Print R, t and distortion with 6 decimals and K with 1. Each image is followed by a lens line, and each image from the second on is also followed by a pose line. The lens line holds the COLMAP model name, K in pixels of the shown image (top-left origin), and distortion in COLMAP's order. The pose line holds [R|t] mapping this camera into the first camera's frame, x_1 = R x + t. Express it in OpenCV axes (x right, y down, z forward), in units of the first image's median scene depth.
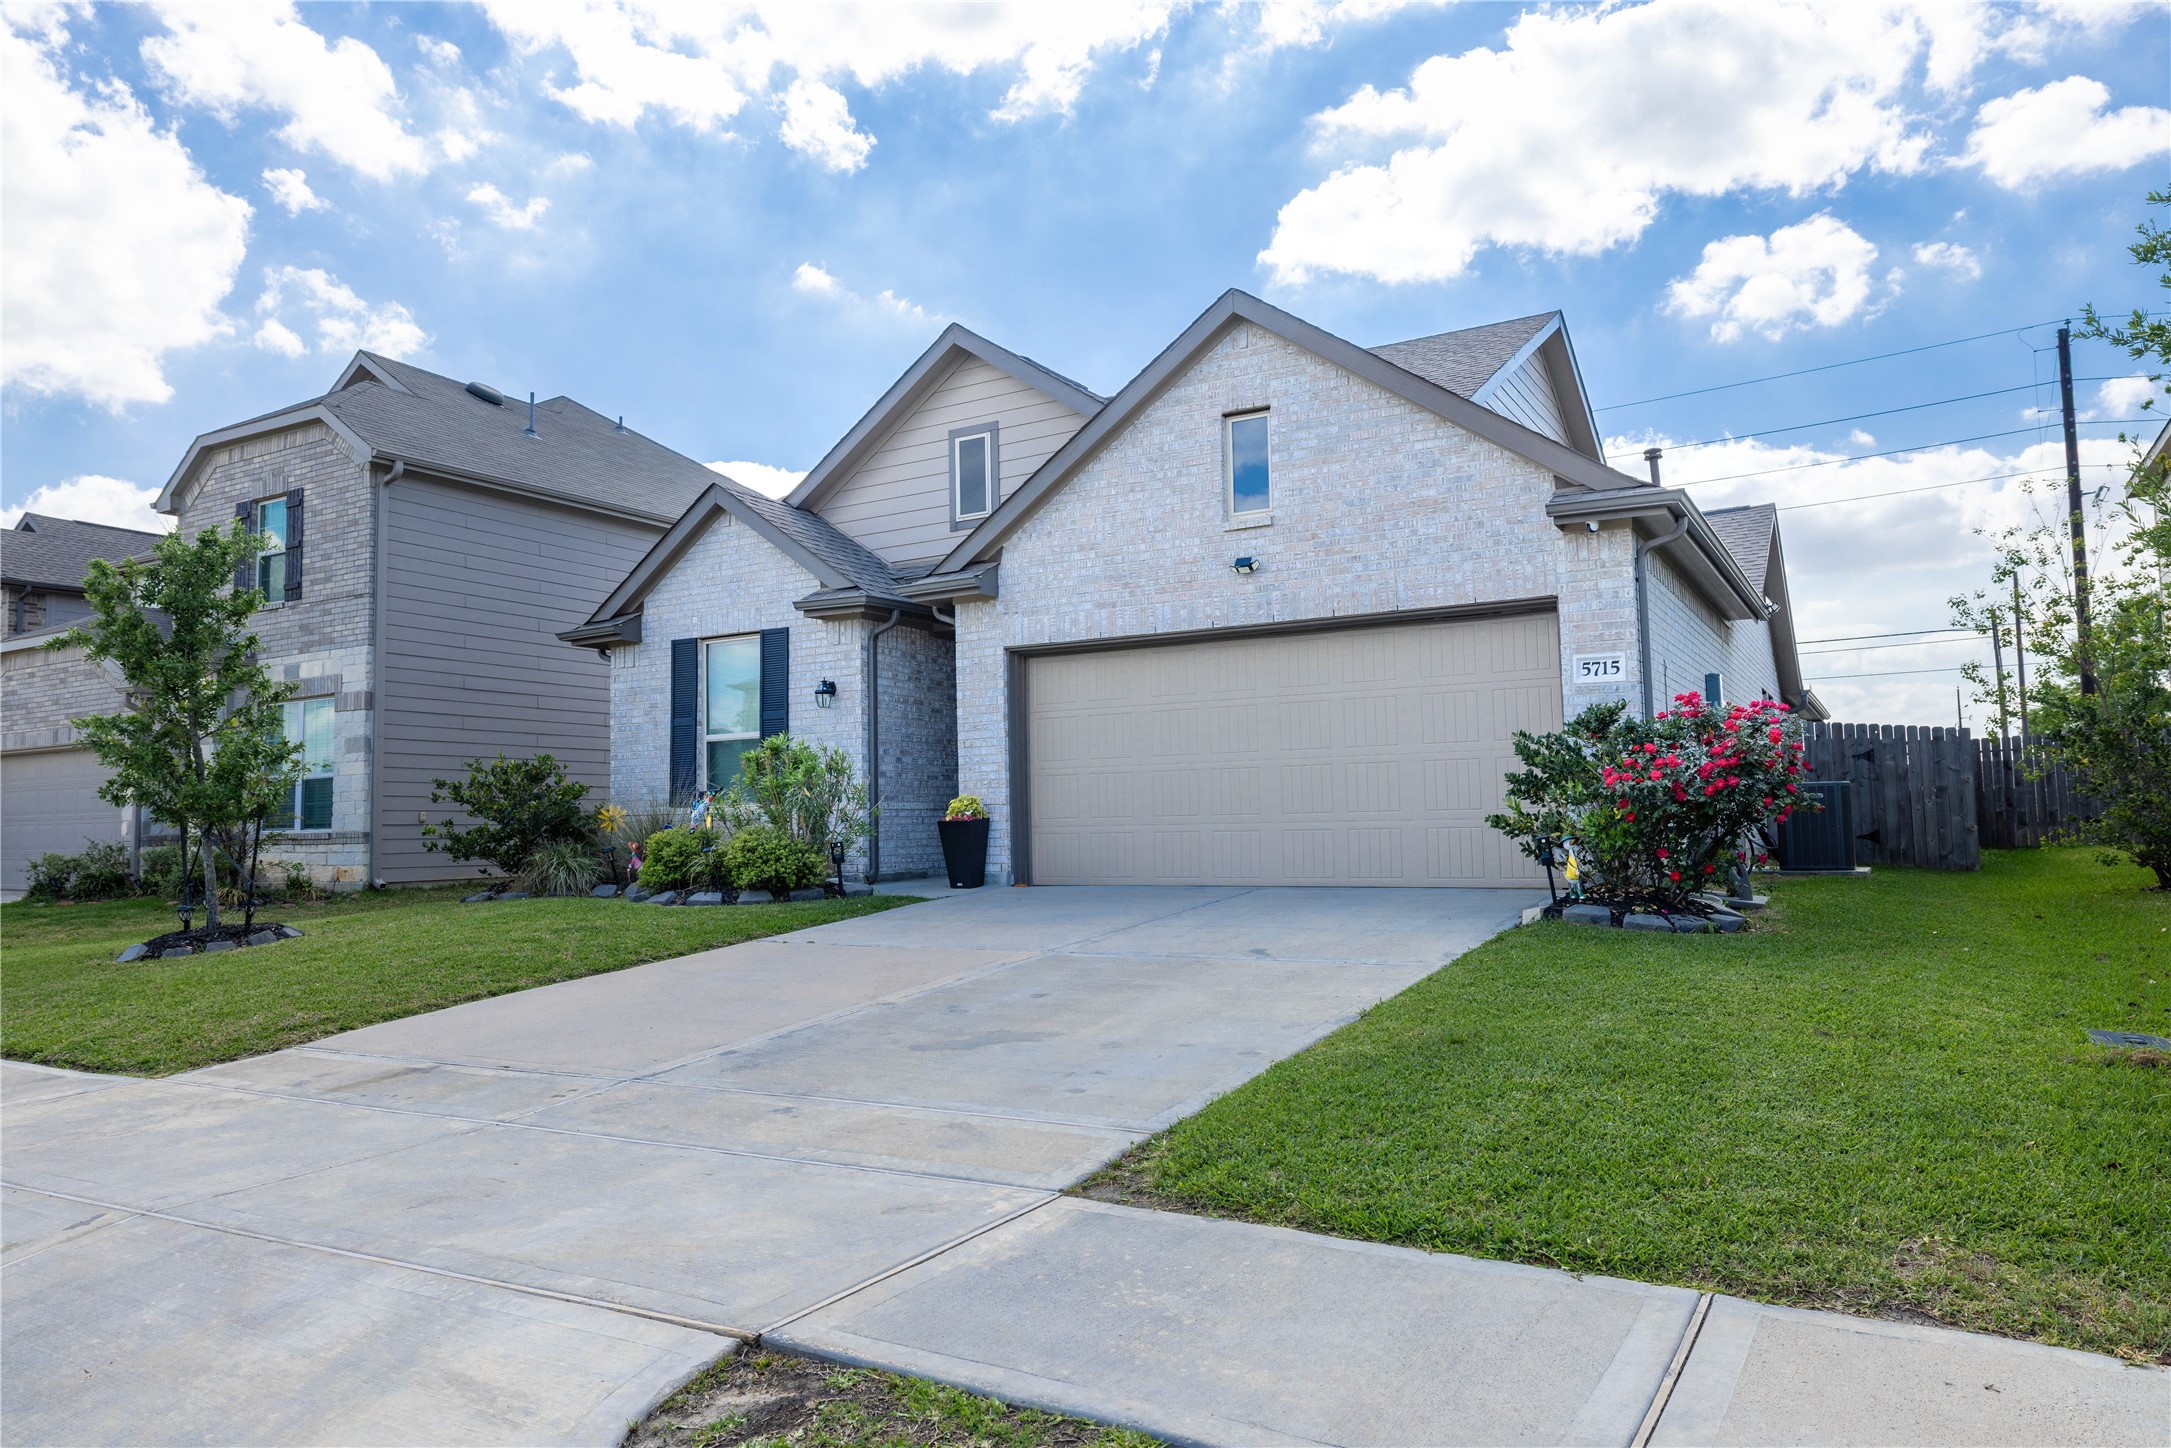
lens RADIAL K [[1377.9, 0, 1085.5], [0, 1377.9, 711.7], [0, 0, 1]] dist [-0.000607, -0.000477]
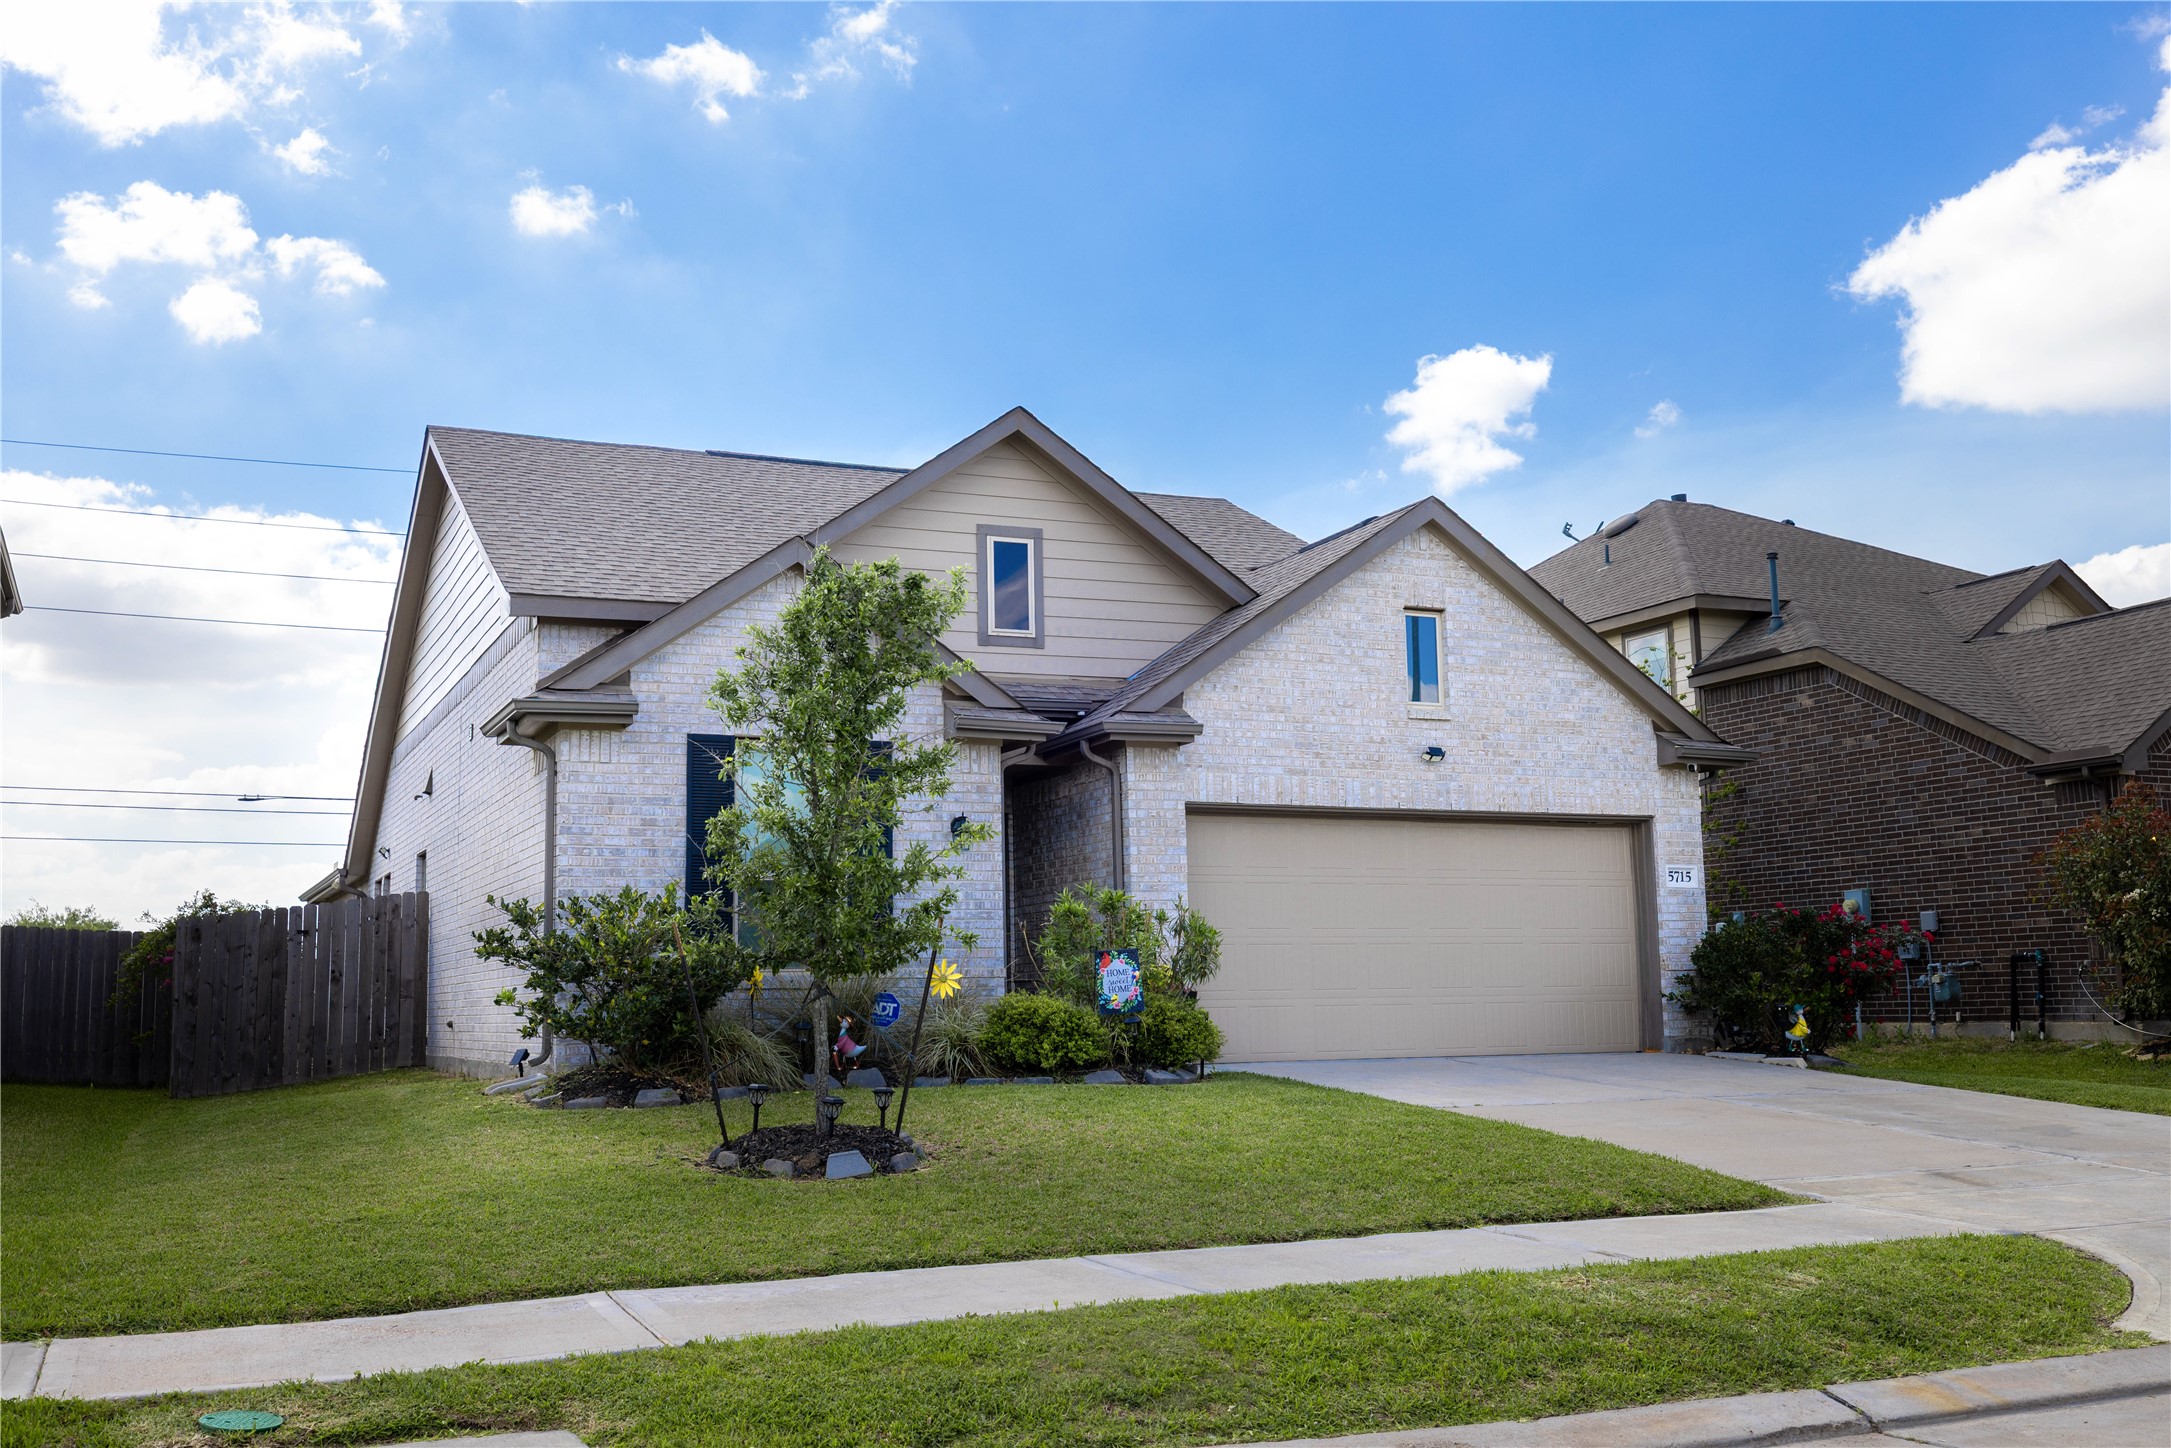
lens RADIAL K [[2184.9, 0, 1090.0], [0, 2184.9, 729.2], [0, 0, 1]] dist [-0.001323, 0.000000]
pose [[0.578715, 0.118643, 0.806854, -1.368311], [-0.056507, 0.992817, -0.105459, 0.066462], [-0.813570, 0.015437, 0.581262, 0.224430]]
